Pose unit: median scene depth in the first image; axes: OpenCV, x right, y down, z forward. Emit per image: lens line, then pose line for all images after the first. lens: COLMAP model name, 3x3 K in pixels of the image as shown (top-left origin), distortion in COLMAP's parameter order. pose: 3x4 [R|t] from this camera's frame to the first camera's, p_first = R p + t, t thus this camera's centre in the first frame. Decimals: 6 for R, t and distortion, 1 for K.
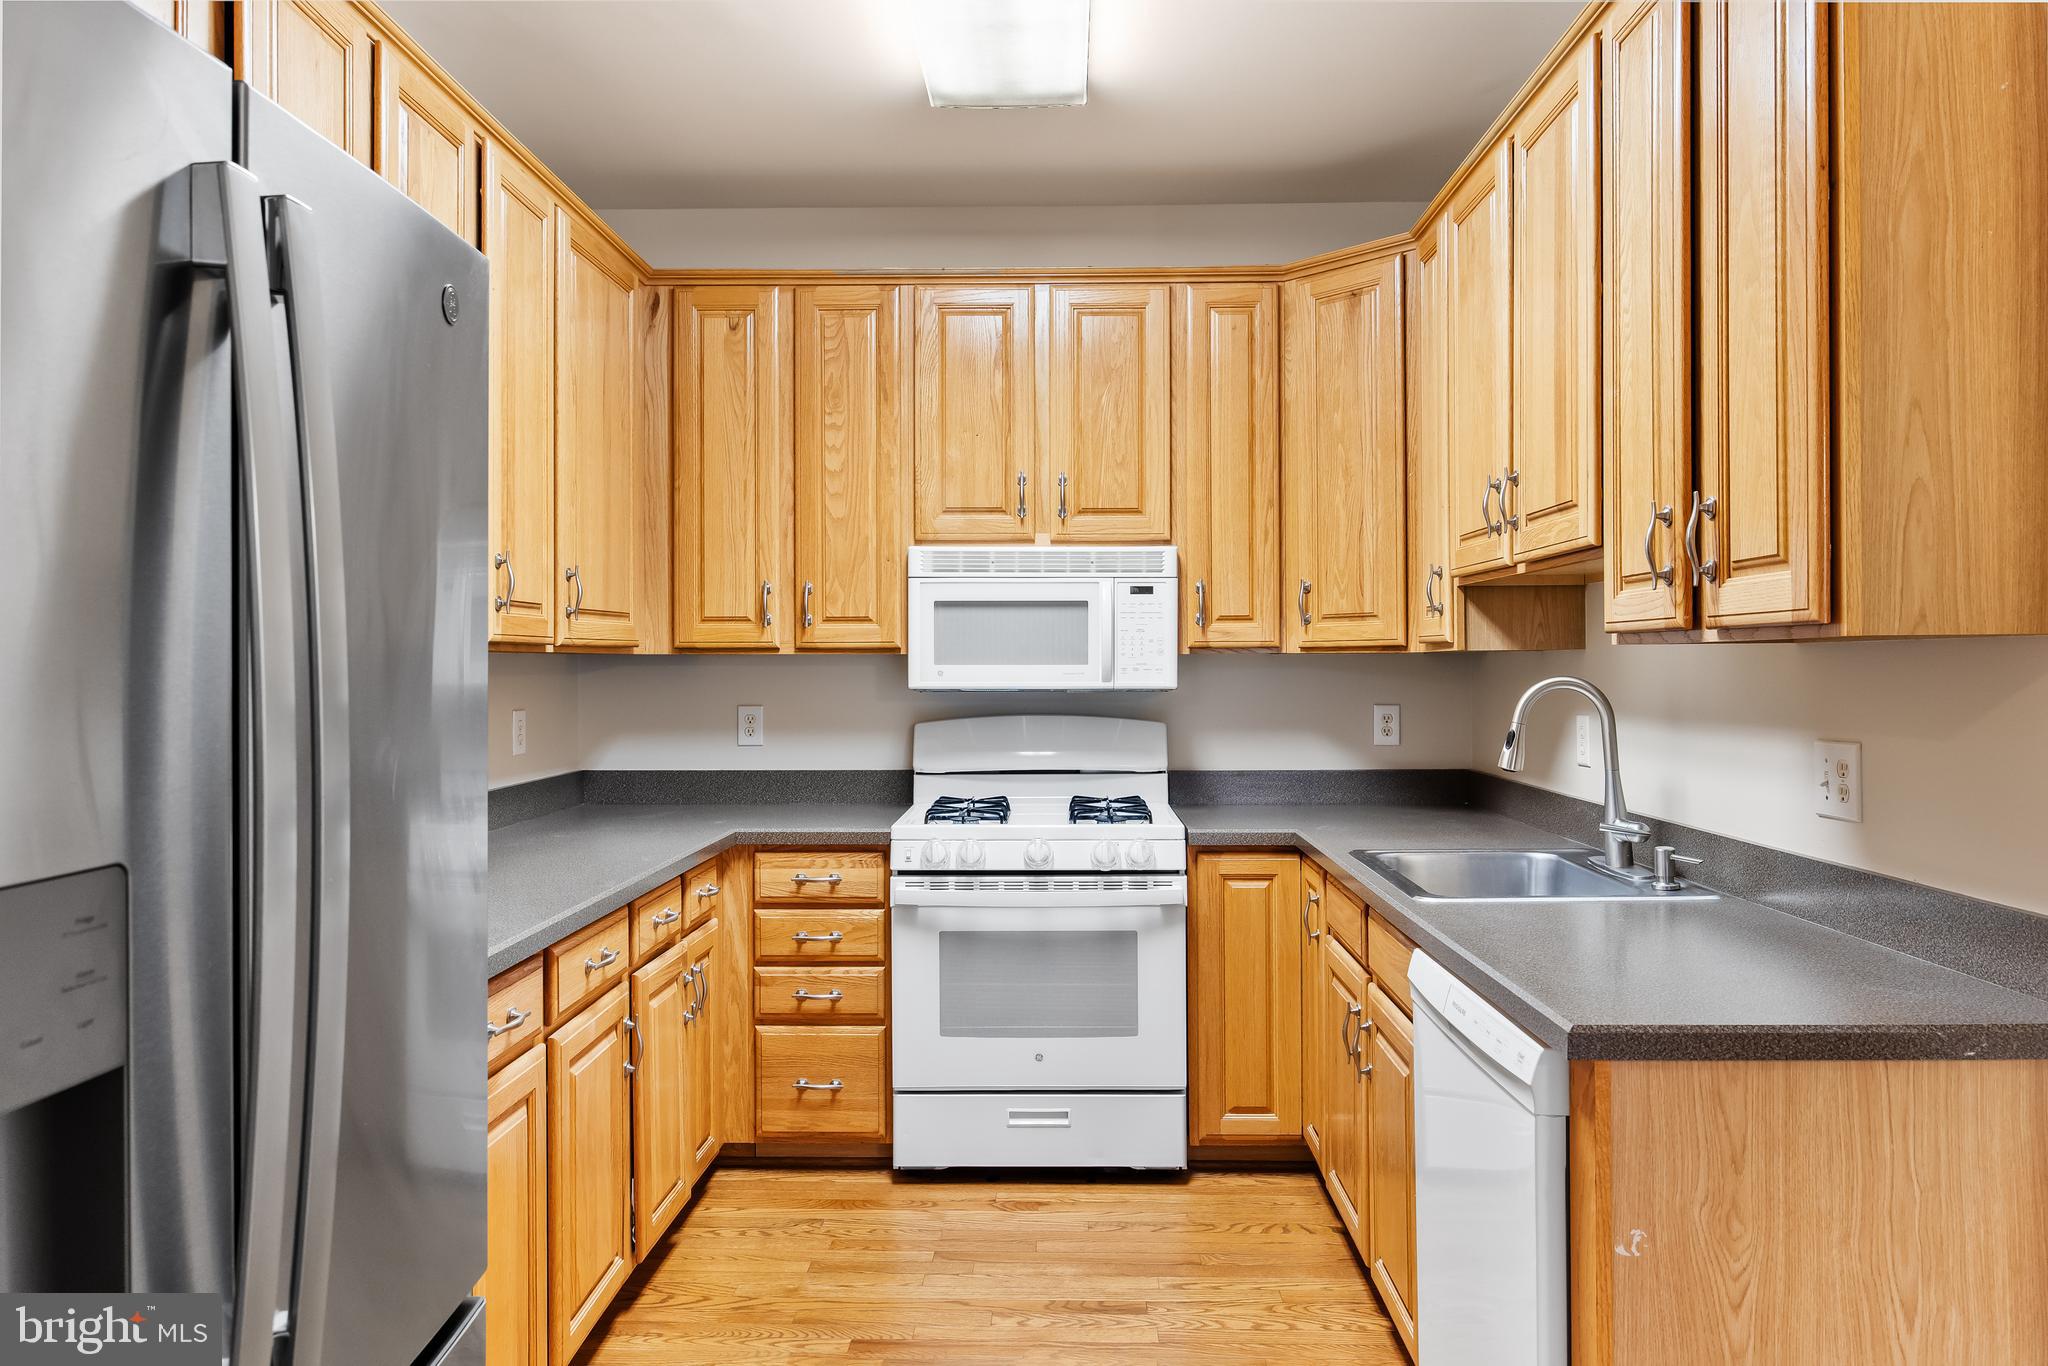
lens RADIAL K [[1388.7, 0, 1029.4], [0, 1388.7, 674.6], [0, 0, 1]] dist [0.006310, 0.002724]
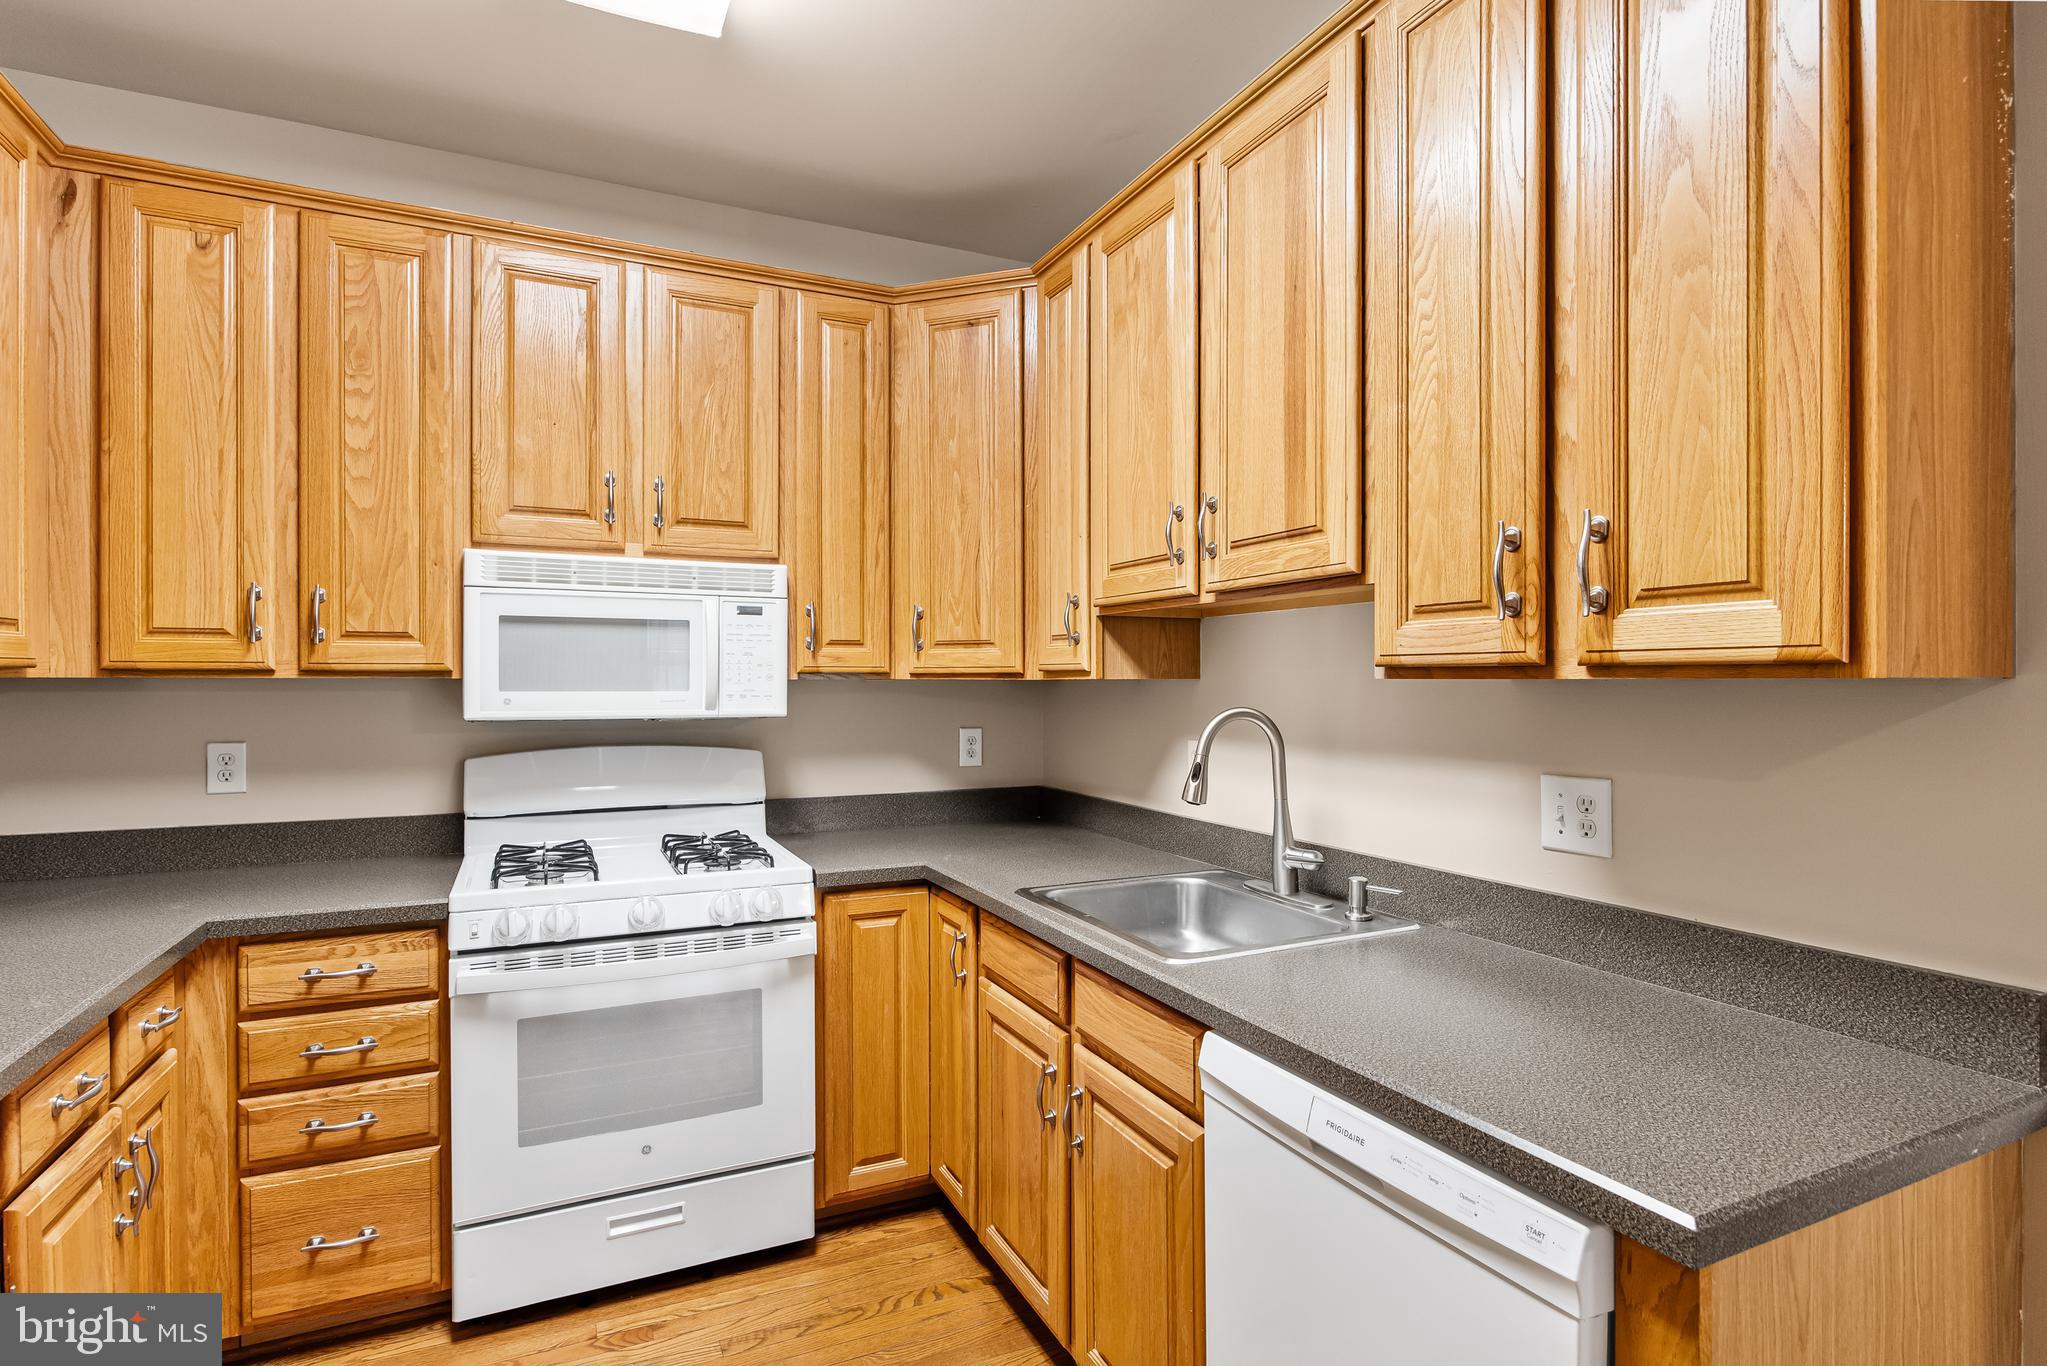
lens RADIAL K [[1030.8, 0, 1015.1], [0, 1030.8, 687.4], [0, 0, 1]] dist [-0.006102, 0.000629]
pose [[0.891802, 0.000540, 0.452425, -0.076528], [-0.000740, 1.000000, 0.000265, -0.010589], [-0.452424, -0.000571, 0.891803, 0.325125]]
